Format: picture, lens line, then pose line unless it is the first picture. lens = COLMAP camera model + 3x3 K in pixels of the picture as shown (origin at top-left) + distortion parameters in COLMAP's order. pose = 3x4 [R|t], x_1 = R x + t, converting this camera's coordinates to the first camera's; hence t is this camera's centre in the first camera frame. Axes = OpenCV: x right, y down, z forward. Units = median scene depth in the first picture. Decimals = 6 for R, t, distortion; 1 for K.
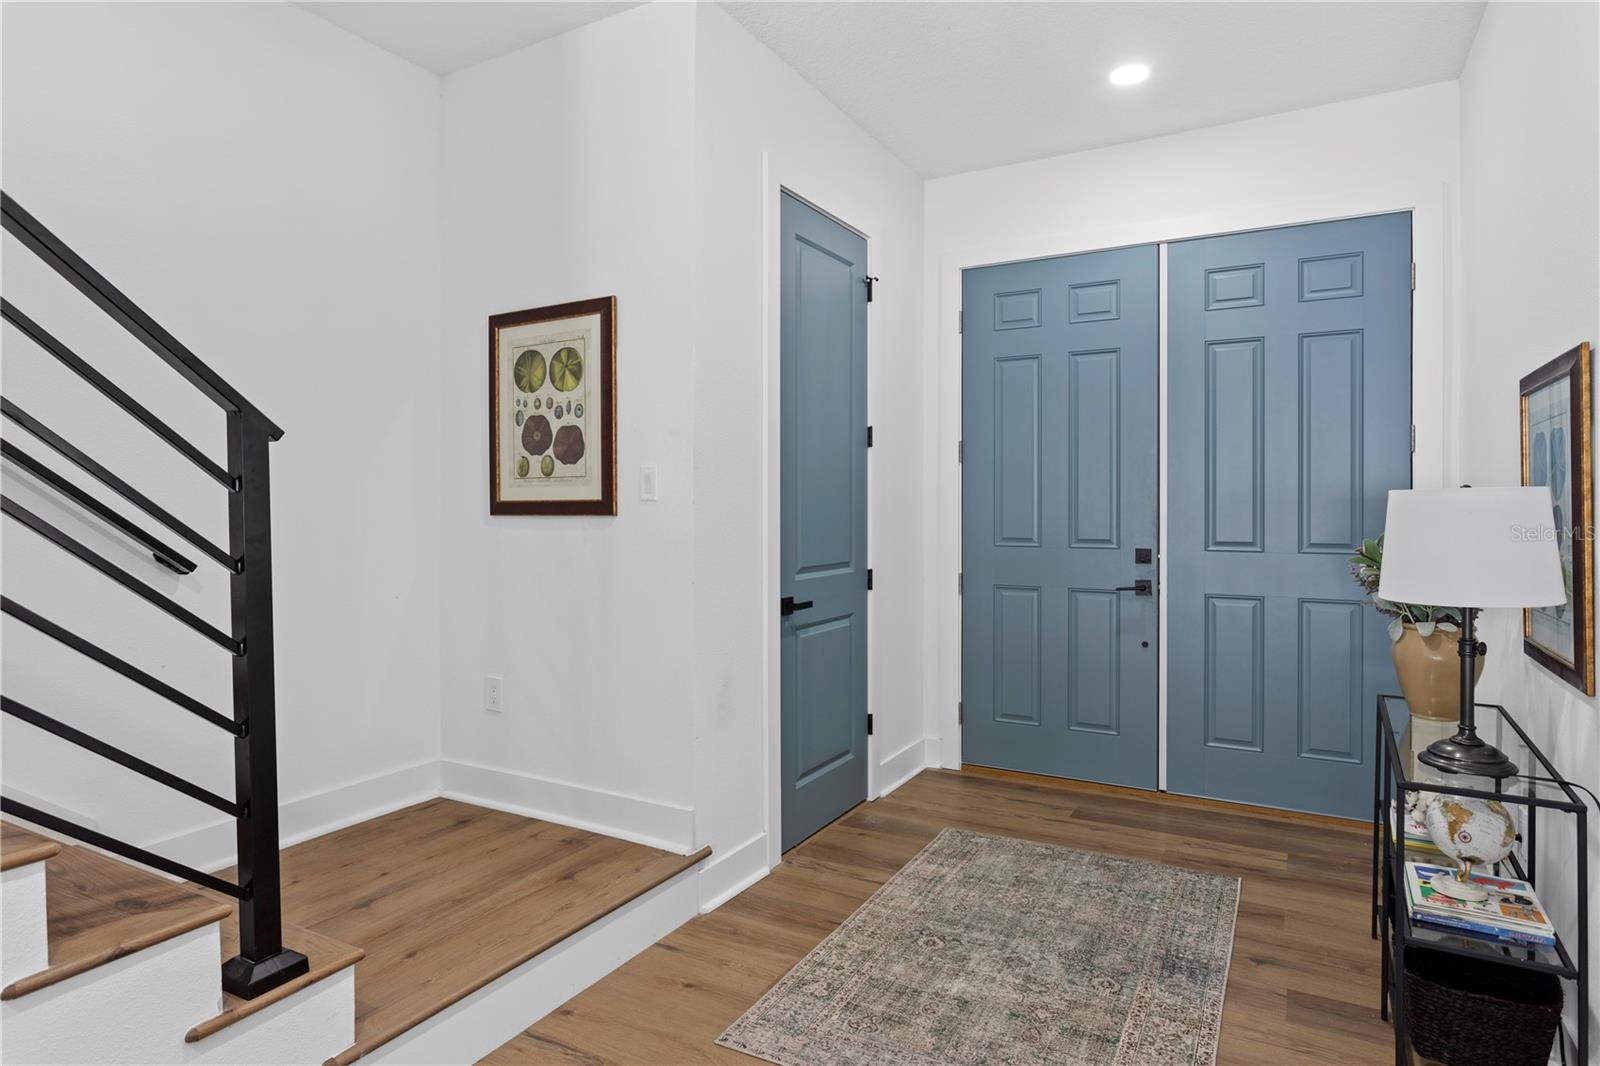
lens RADIAL K [[916.2, 0, 799.7], [0, 916.2, 499.8], [0, 0, 1]] dist [-0.002066, -0.000299]
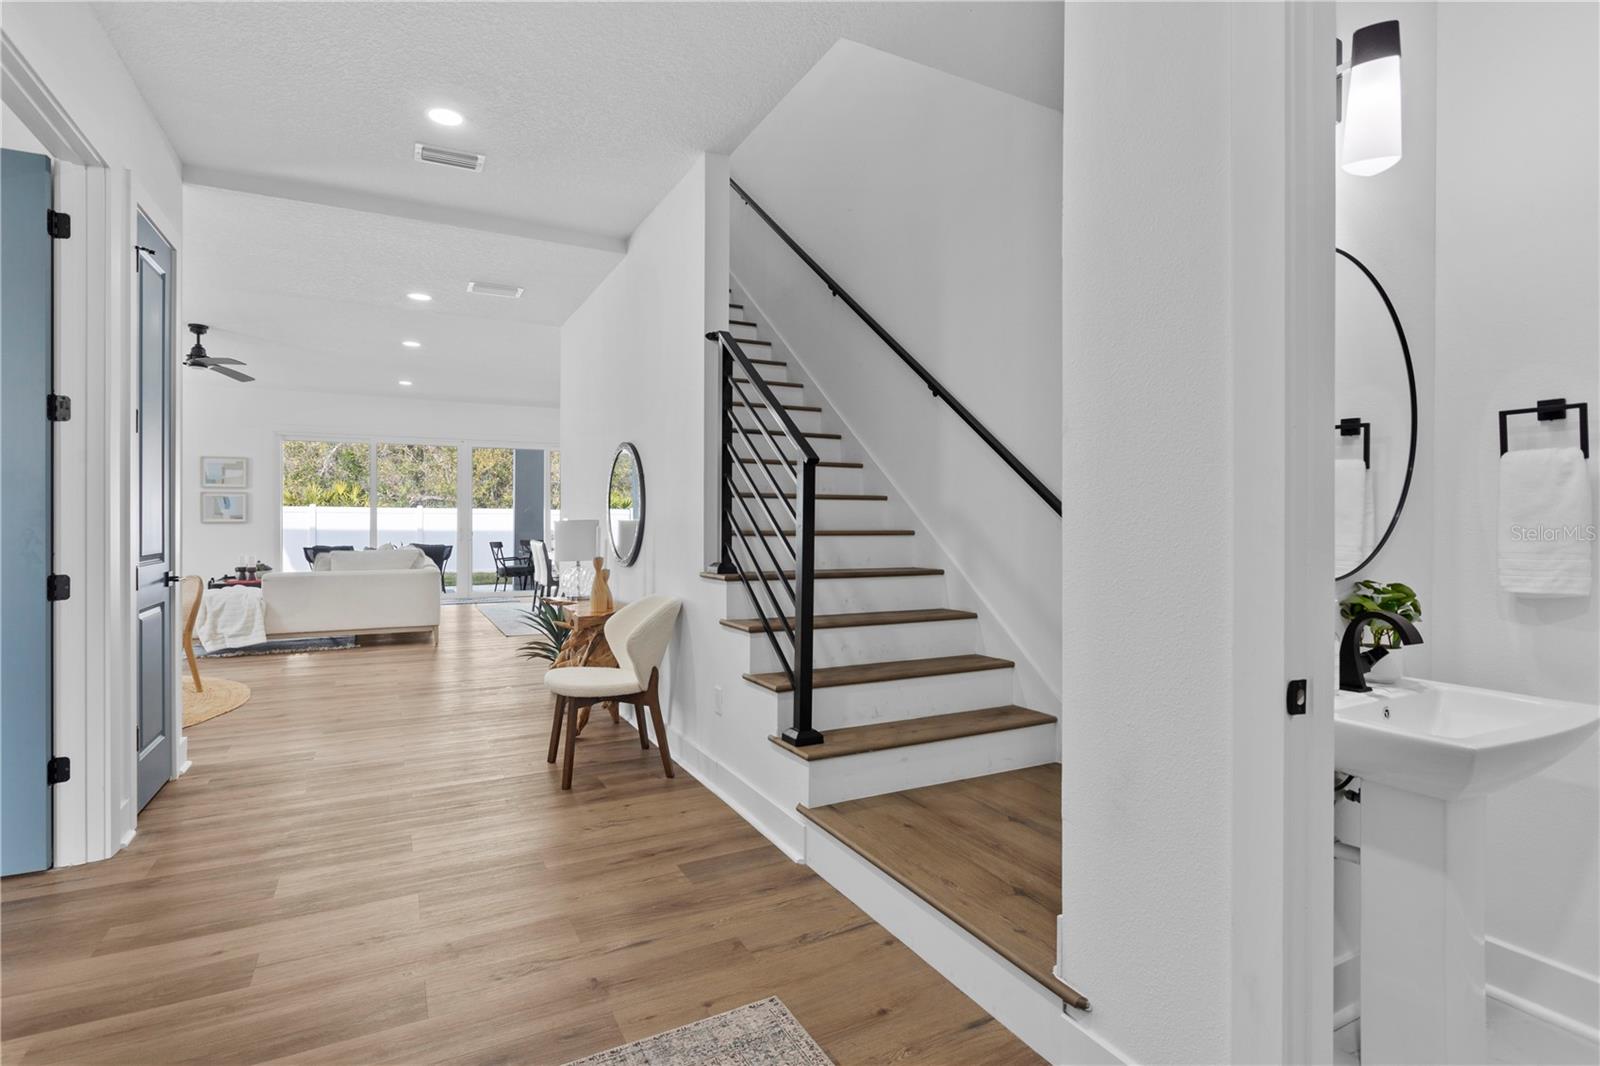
lens RADIAL K [[807.3, 0, 793.4], [0, 807.3, 543.1], [0, 0, 1]] dist [-0.003033, 0.001453]
pose [[-0.555892, 0.021851, -0.830967, 0.310250], [-0.002798, 0.999600, 0.028157, 0.023493], [0.831250, 0.017977, -0.555609, 0.726366]]
